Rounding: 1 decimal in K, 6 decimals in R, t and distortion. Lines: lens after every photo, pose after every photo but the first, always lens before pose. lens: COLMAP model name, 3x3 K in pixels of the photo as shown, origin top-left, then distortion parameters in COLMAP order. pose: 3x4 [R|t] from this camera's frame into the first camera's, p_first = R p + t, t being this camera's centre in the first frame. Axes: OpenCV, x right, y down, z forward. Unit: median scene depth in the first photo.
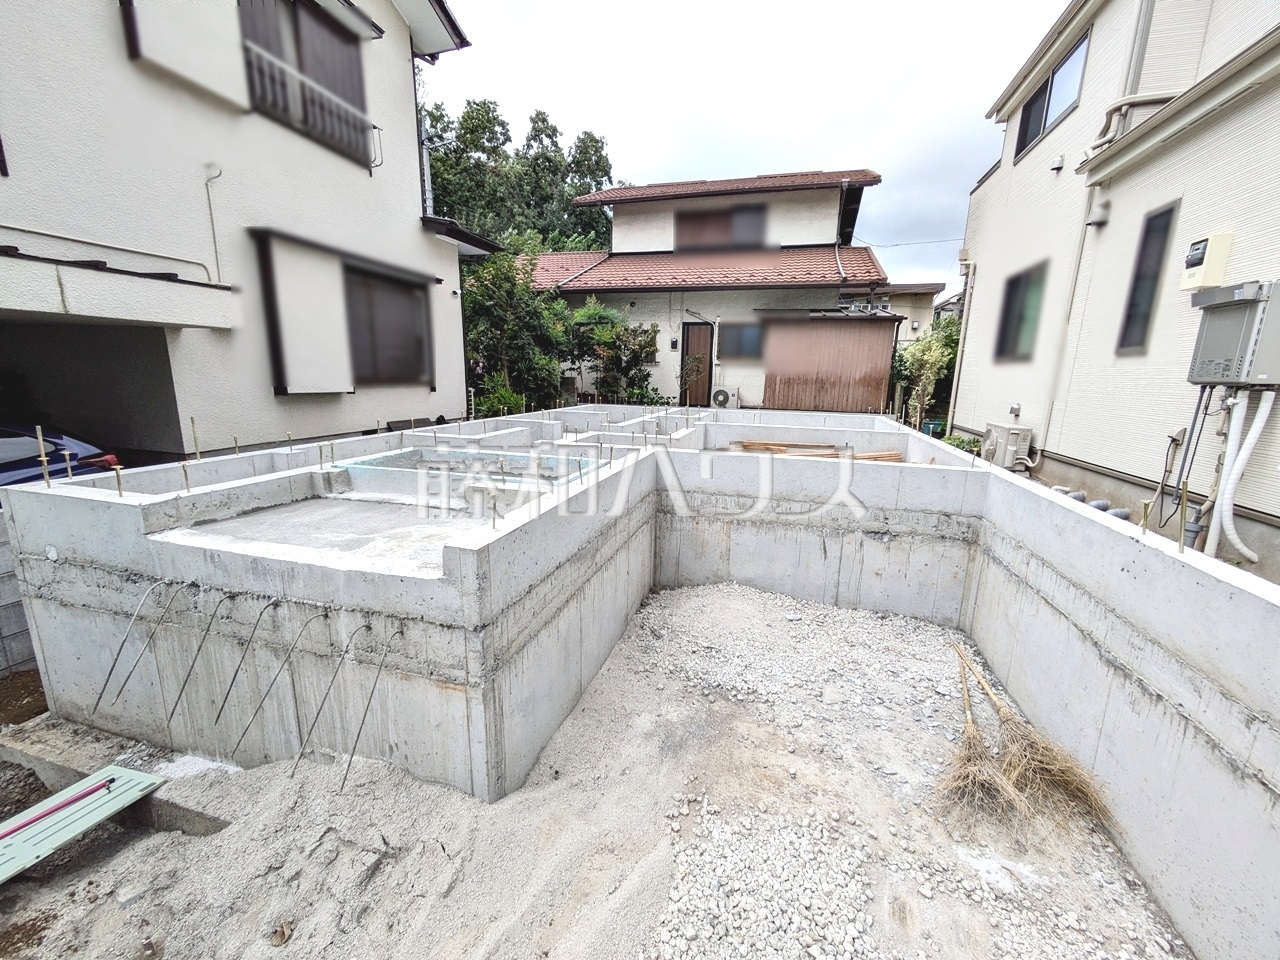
lens RADIAL K [[504.9, 0, 642.1], [0, 504.9, 478.8], [0, 0, 1]] dist [0.002097, 0.000966]
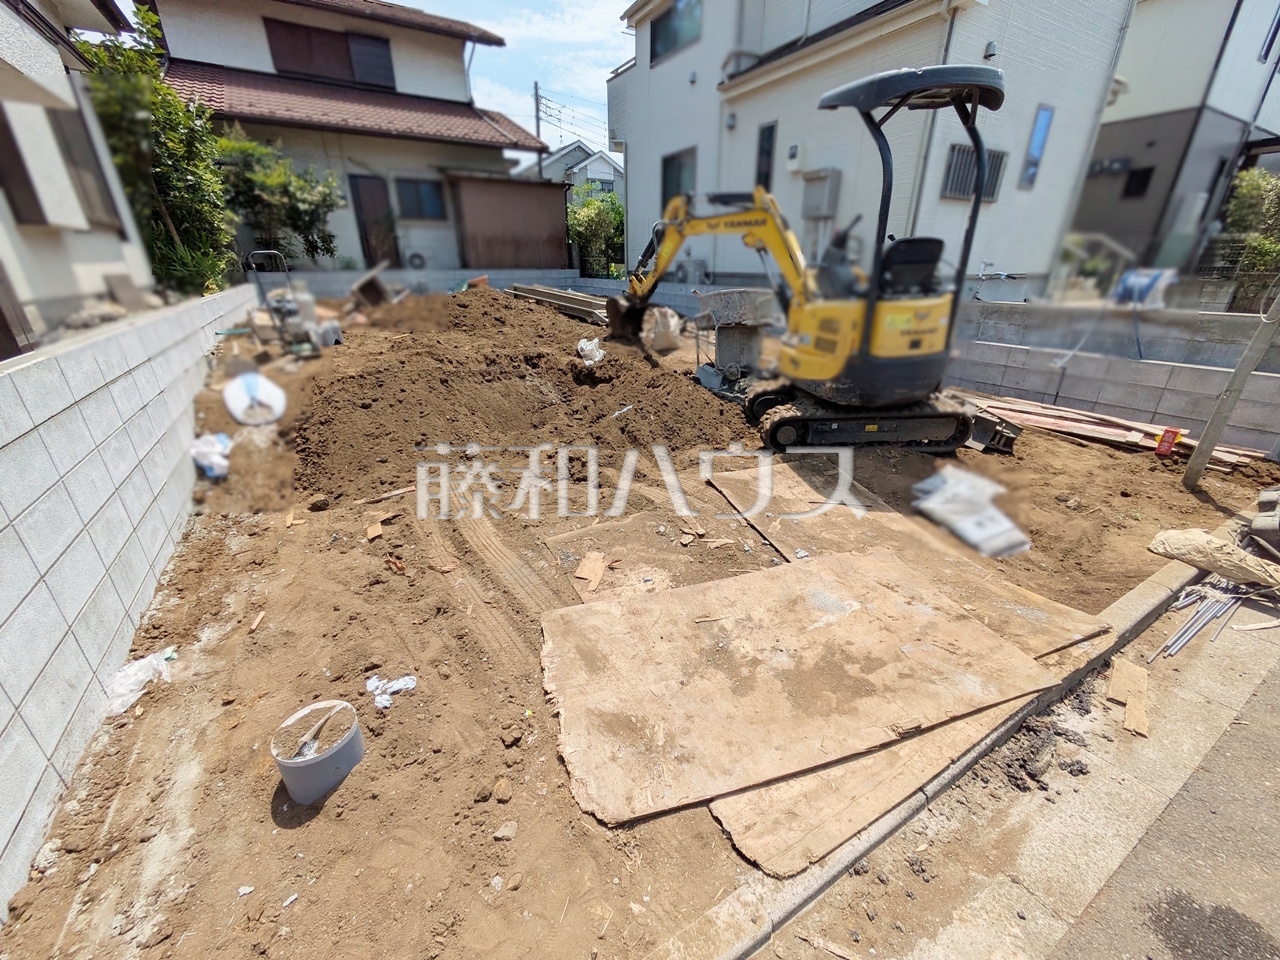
lens RADIAL K [[504.9, 0, 641.9], [0, 504.9, 478.1], [0, 0, 1]] dist [0.002097, 0.000966]
pose [[0.687852, -0.304169, 0.659046, -0.773308], [0.164458, 0.949659, 0.266649, 0.119768], [-0.706975, -0.075029, 0.703247, -0.084993]]
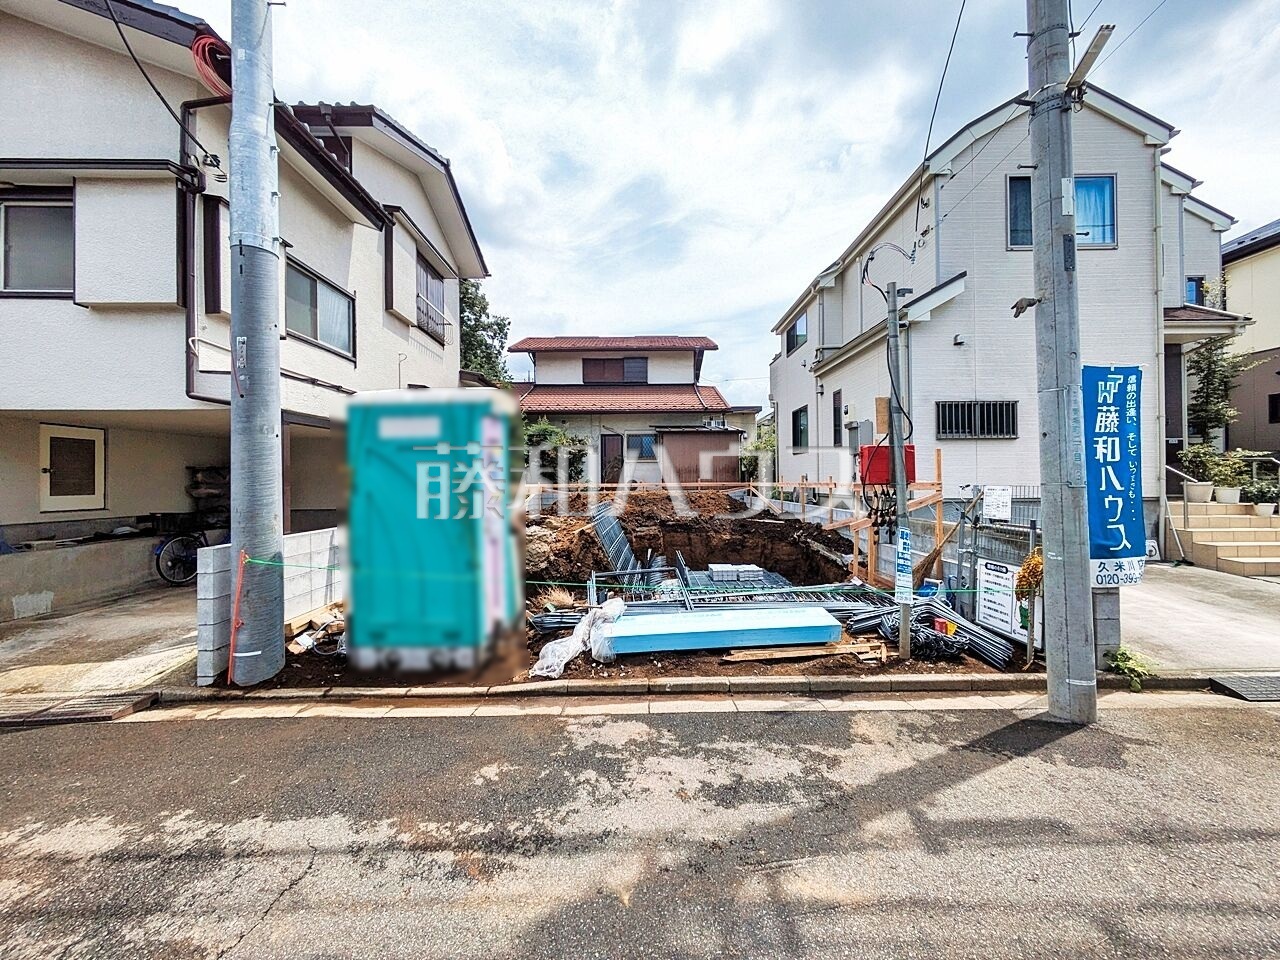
lens RADIAL K [[504.9, 0, 643.0], [0, 504.9, 479.0], [0, 0, 1]] dist [0.002097, 0.000966]
pose [[0.959358, -0.029106, 0.280685, -0.511334], [0.087359, 0.976436, -0.197333, 0.253010], [-0.268328, 0.213834, 0.939295, -0.826958]]
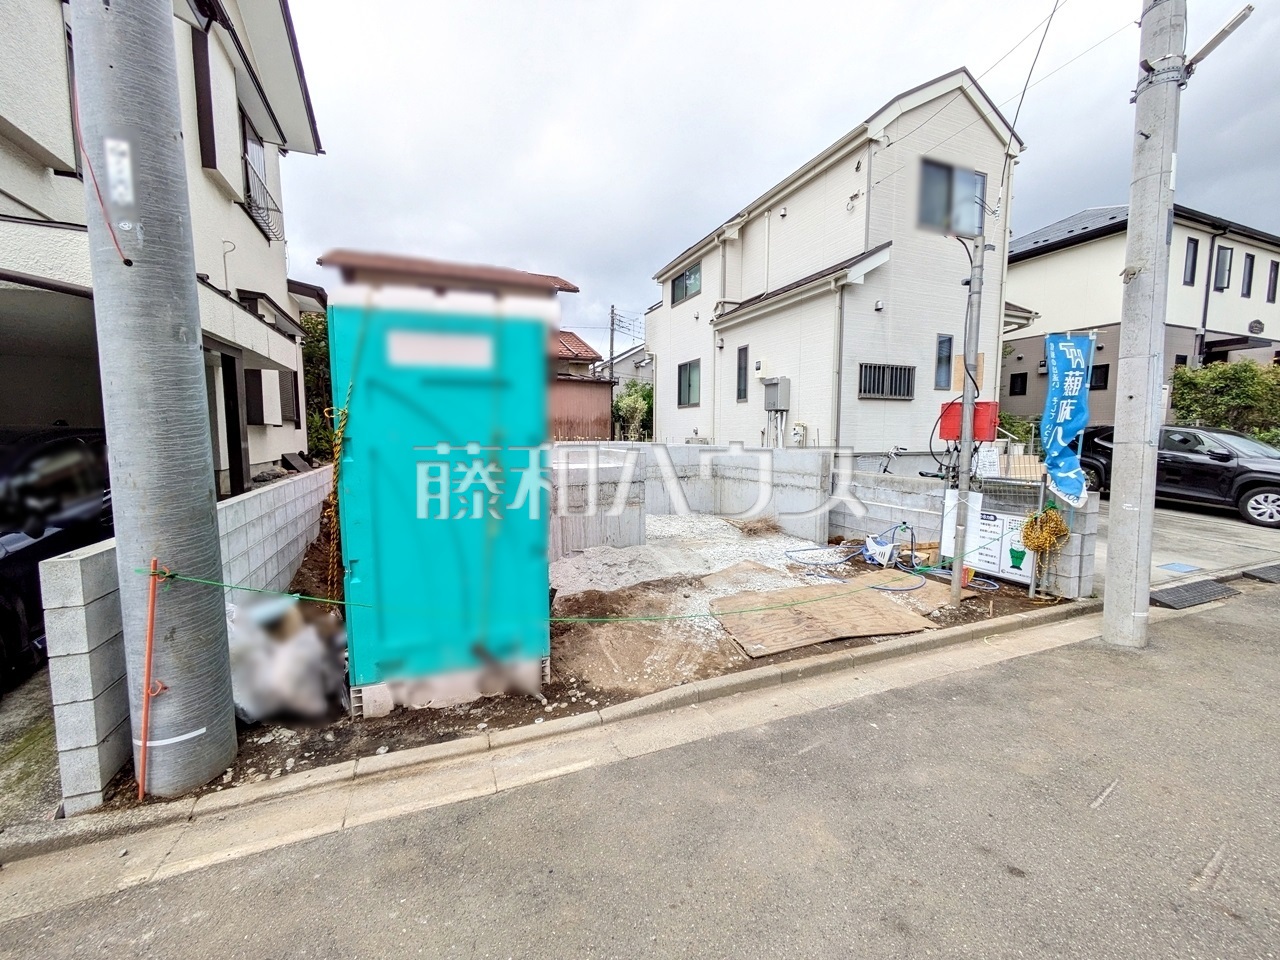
lens RADIAL K [[504.9, 0, 642.5], [0, 504.9, 479.2], [0, 0, 1]] dist [0.002097, 0.000966]
pose [[0.785068, -0.076118, 0.614715, -0.813117], [0.142029, 0.988100, -0.059037, 0.173217], [-0.602907, 0.133655, 0.786536, -0.503398]]
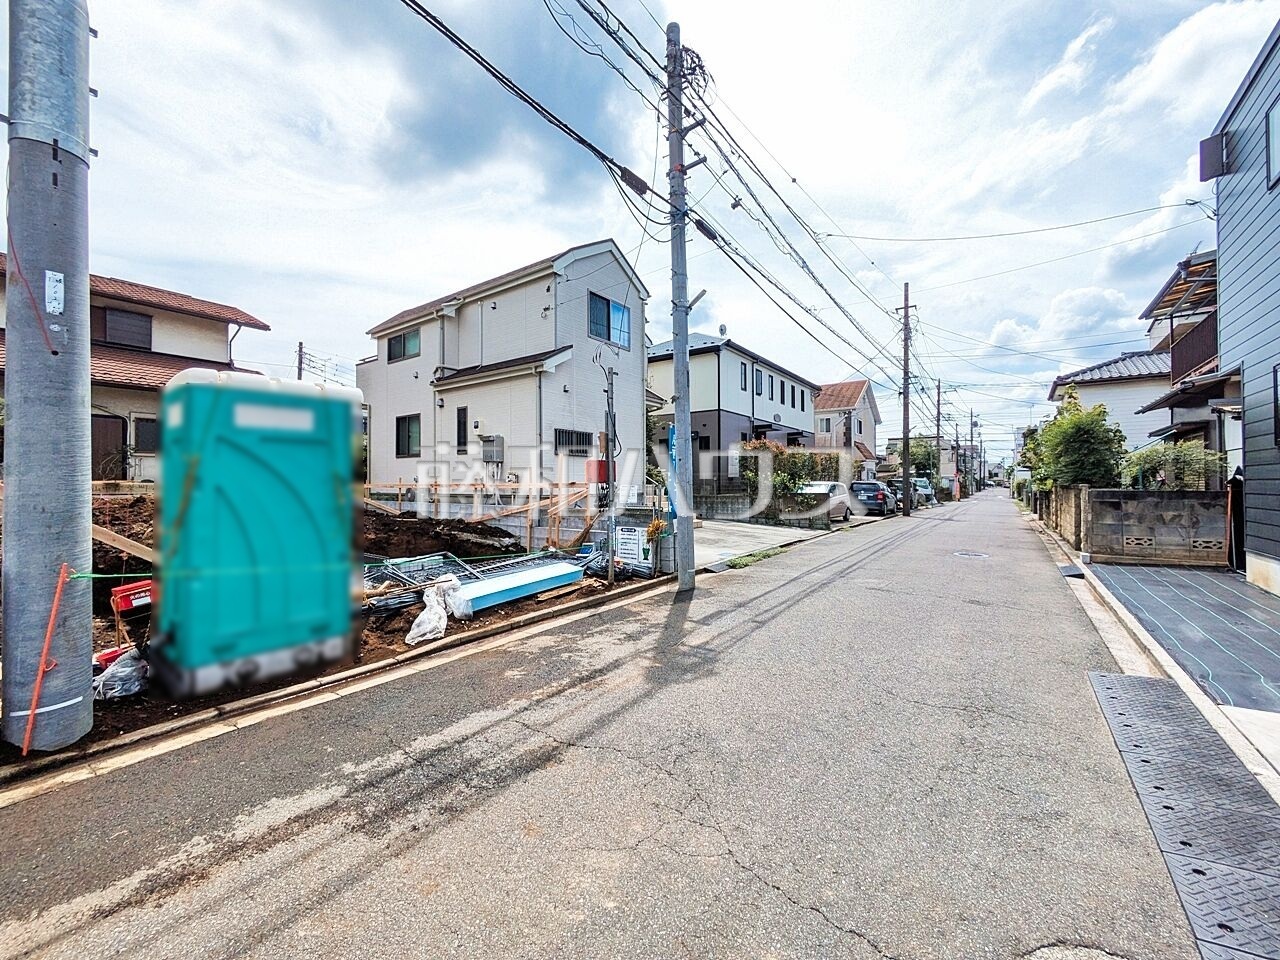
lens RADIAL K [[504.9, 0, 640.9], [0, 504.9, 479.7], [0, 0, 1]] dist [0.002097, 0.000966]
pose [[0.337969, -0.015001, 0.941038, -1.179289], [0.203119, 0.977472, -0.057367, 0.227398], [-0.918977, 0.210531, 0.333402, -0.725721]]
